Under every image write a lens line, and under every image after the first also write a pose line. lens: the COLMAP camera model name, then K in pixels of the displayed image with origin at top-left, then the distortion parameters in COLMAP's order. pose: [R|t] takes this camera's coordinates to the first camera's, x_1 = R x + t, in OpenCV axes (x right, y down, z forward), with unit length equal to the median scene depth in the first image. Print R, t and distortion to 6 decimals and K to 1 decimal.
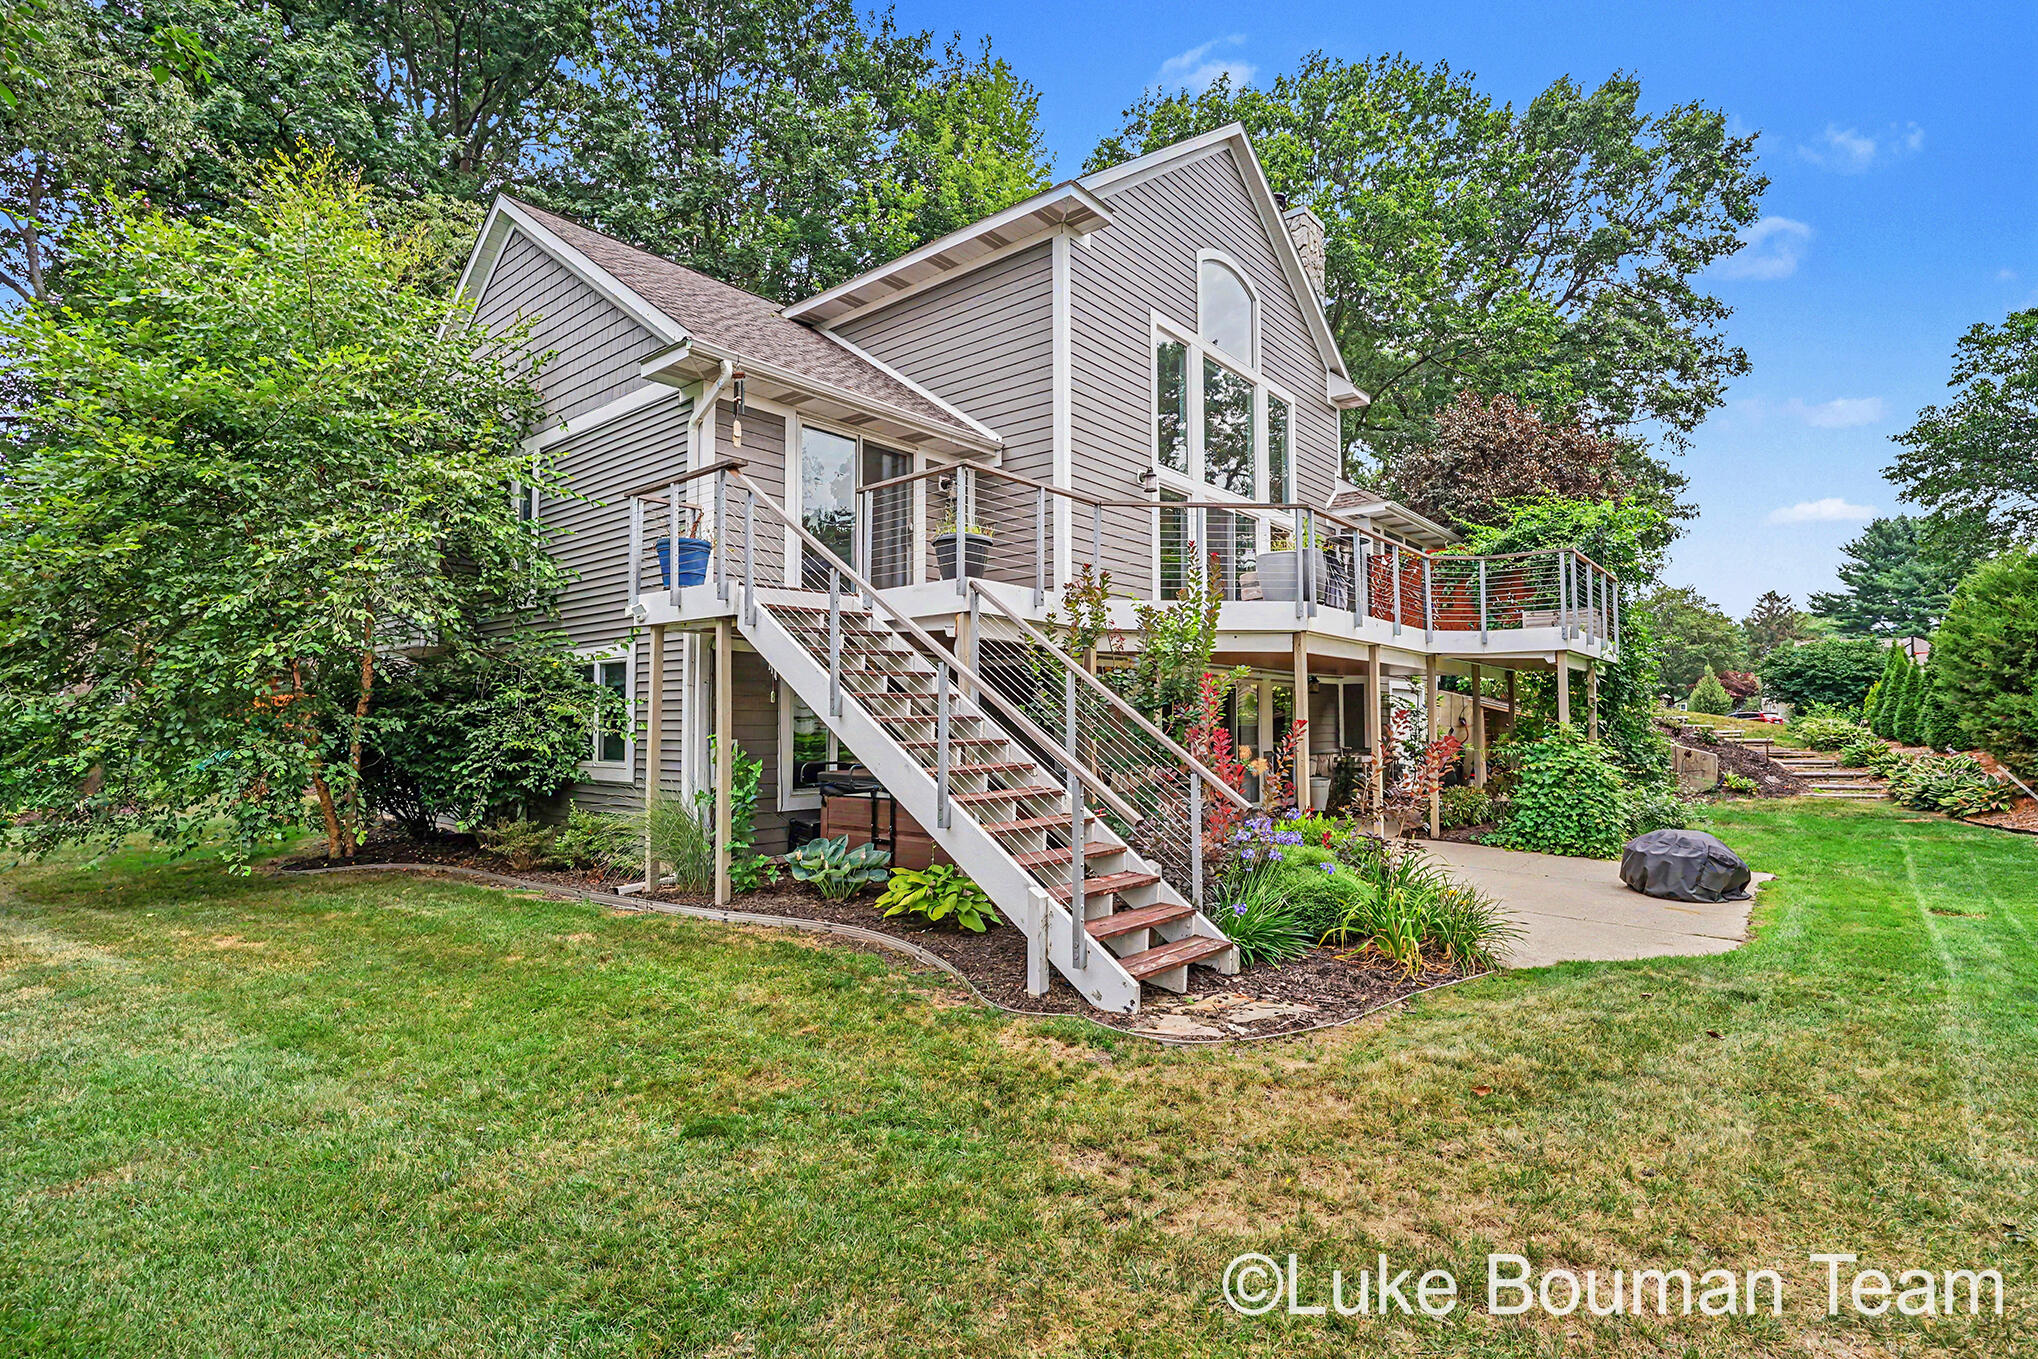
lens RADIAL K [[969.7, 0, 1016.0], [0, 969.7, 674.7], [0, 0, 1]] dist [-0.010219, 0.001648]
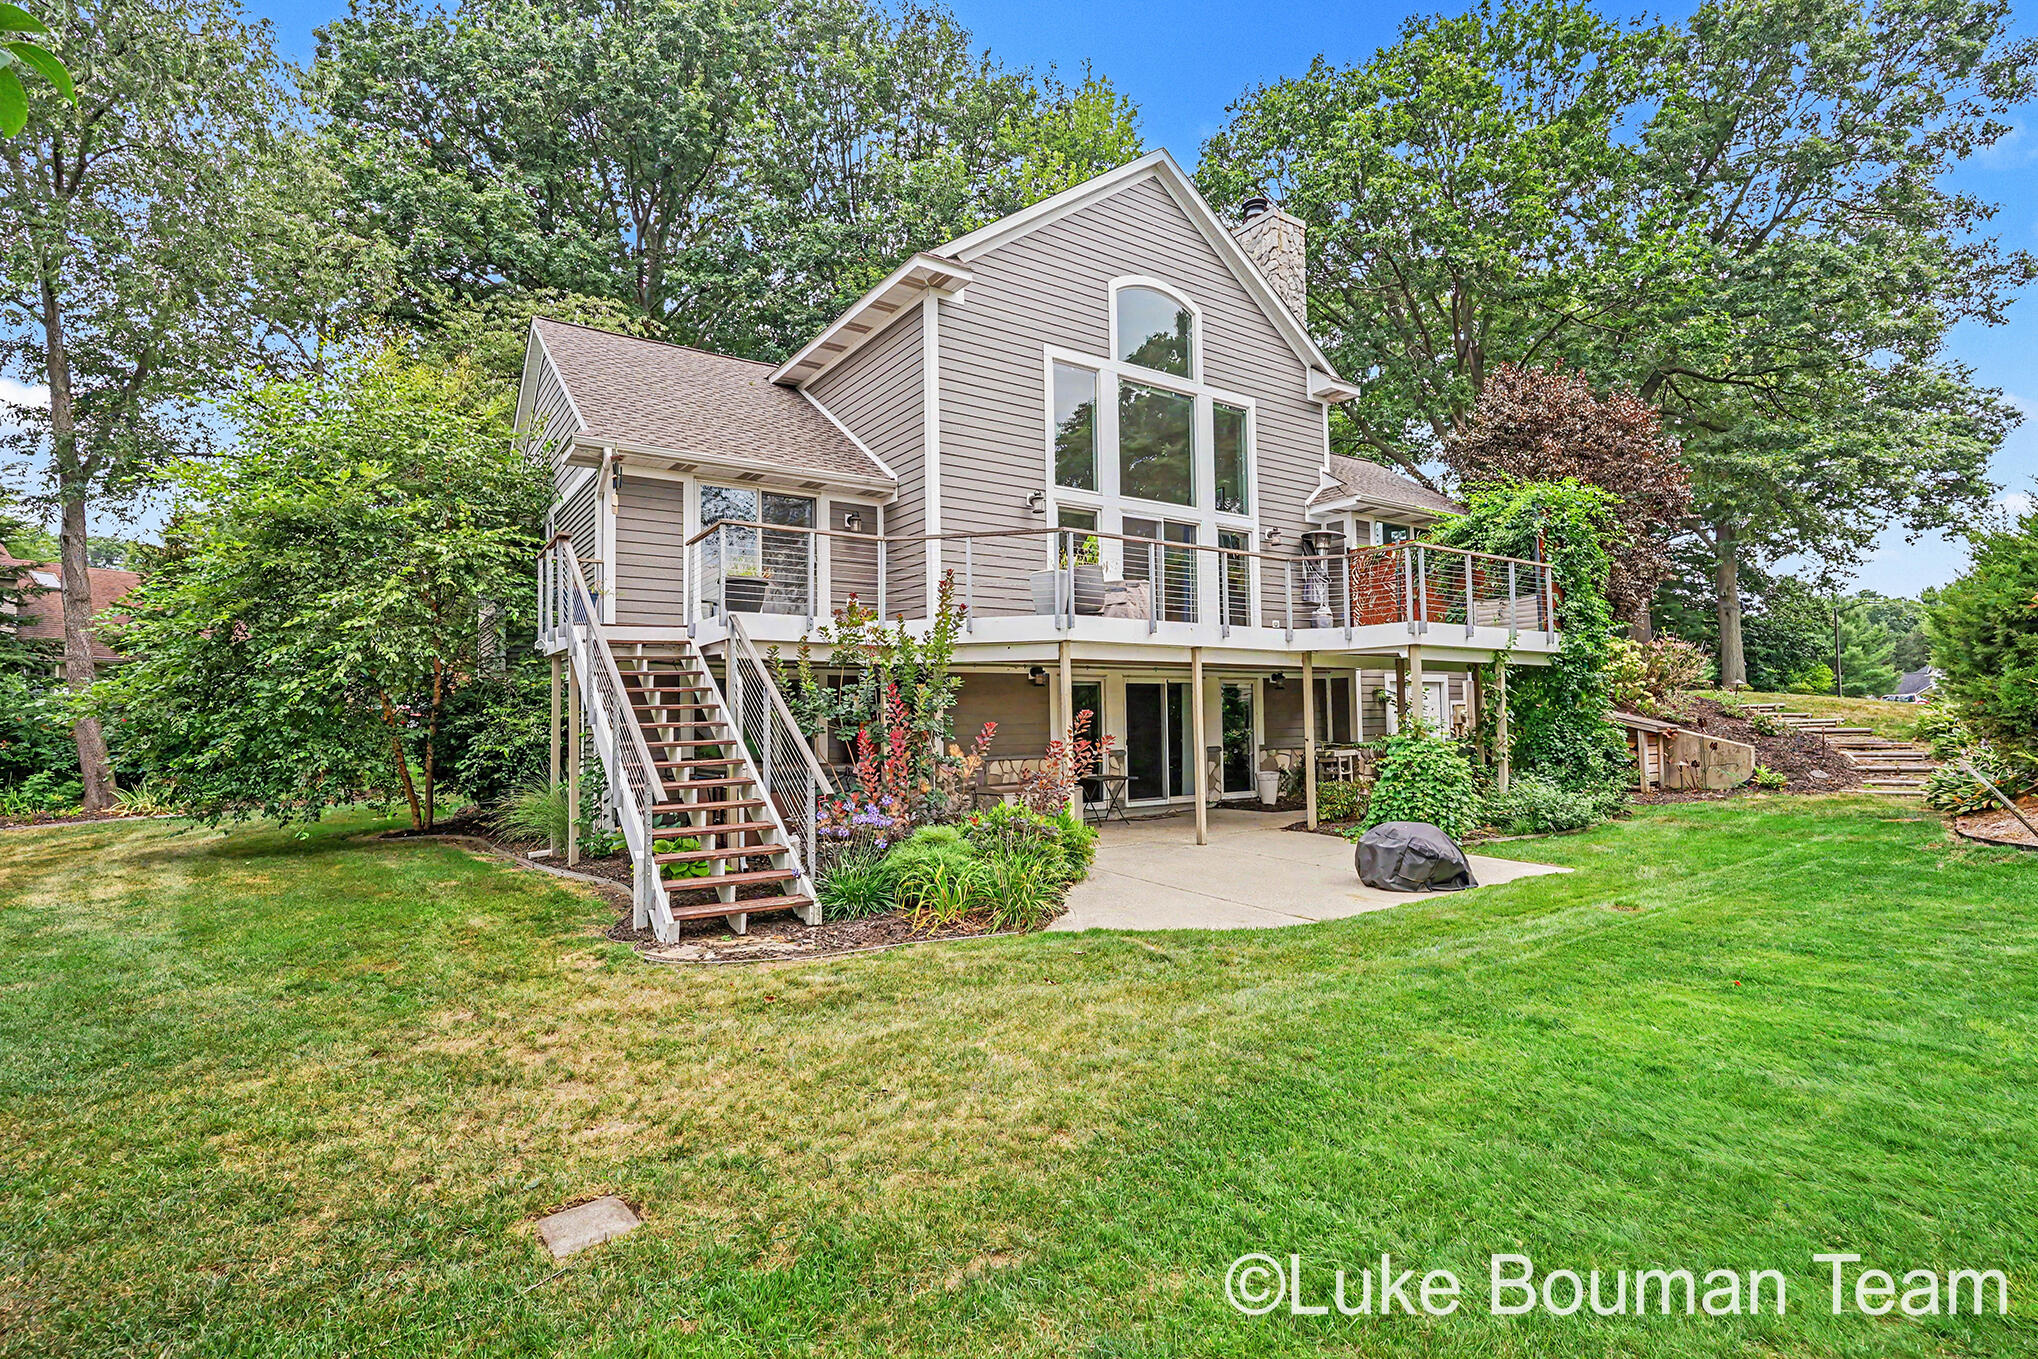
lens RADIAL K [[969.7, 0, 1012.8], [0, 969.7, 668.2], [0, 0, 1]] dist [-0.010219, 0.001648]
pose [[0.964800, -0.026825, -0.261615, 0.523645], [0.026872, 0.999633, -0.003400, -0.010807], [0.261610, -0.003750, 0.965166, -0.101266]]
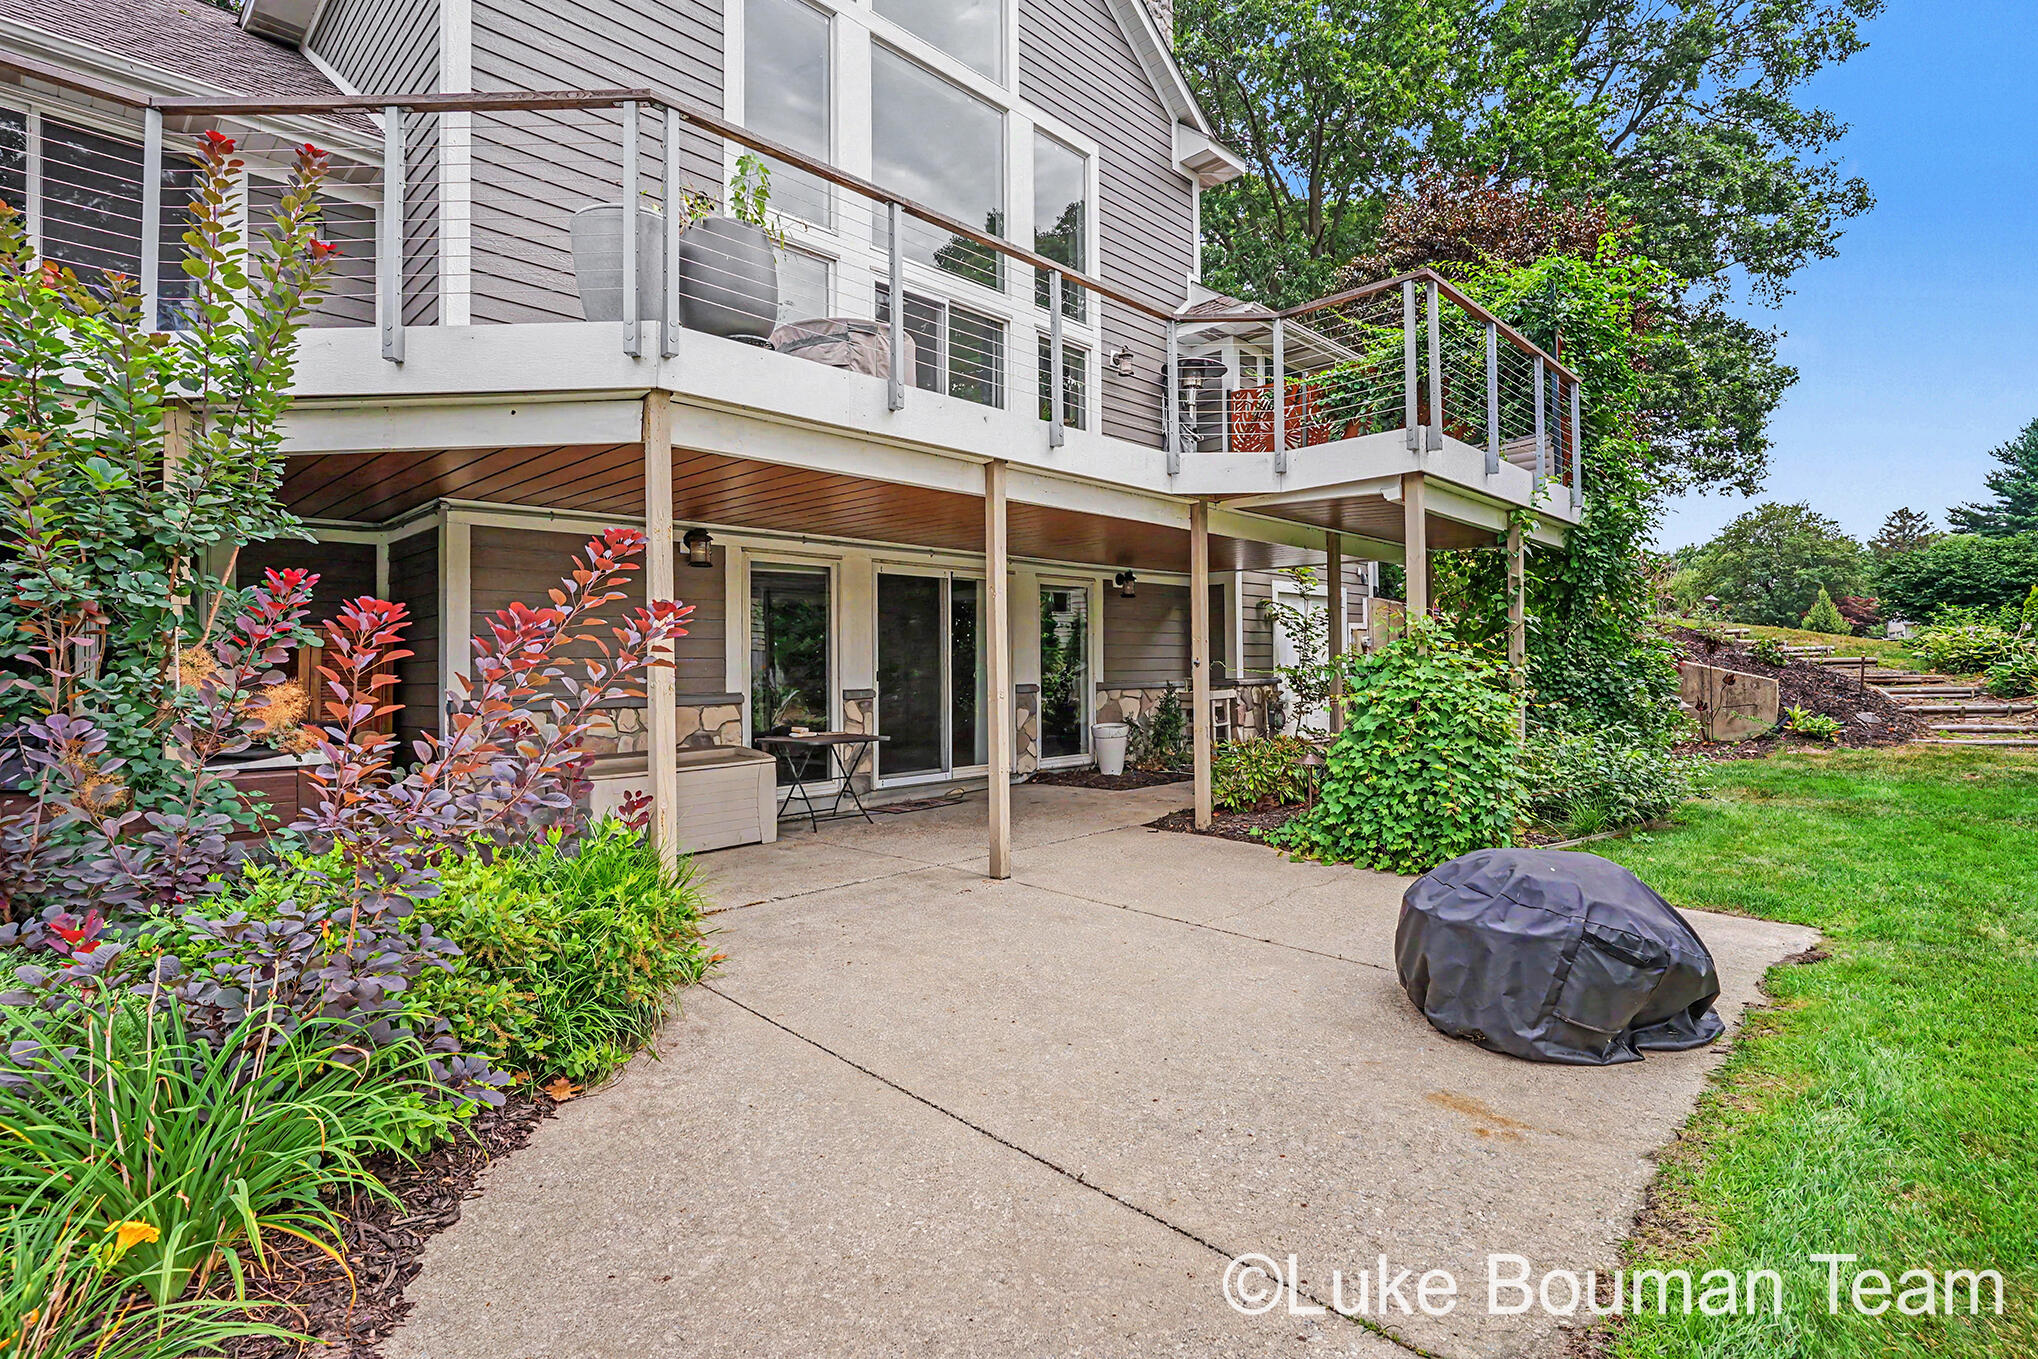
lens RADIAL K [[969.7, 0, 1003.9], [0, 969.7, 665.2], [0, 0, 1]] dist [-0.010219, 0.001648]
pose [[0.996015, -0.016313, -0.087678, 0.482245], [0.020103, 0.998894, 0.042511, 0.062780], [0.086888, -0.044104, 0.995241, 0.567007]]
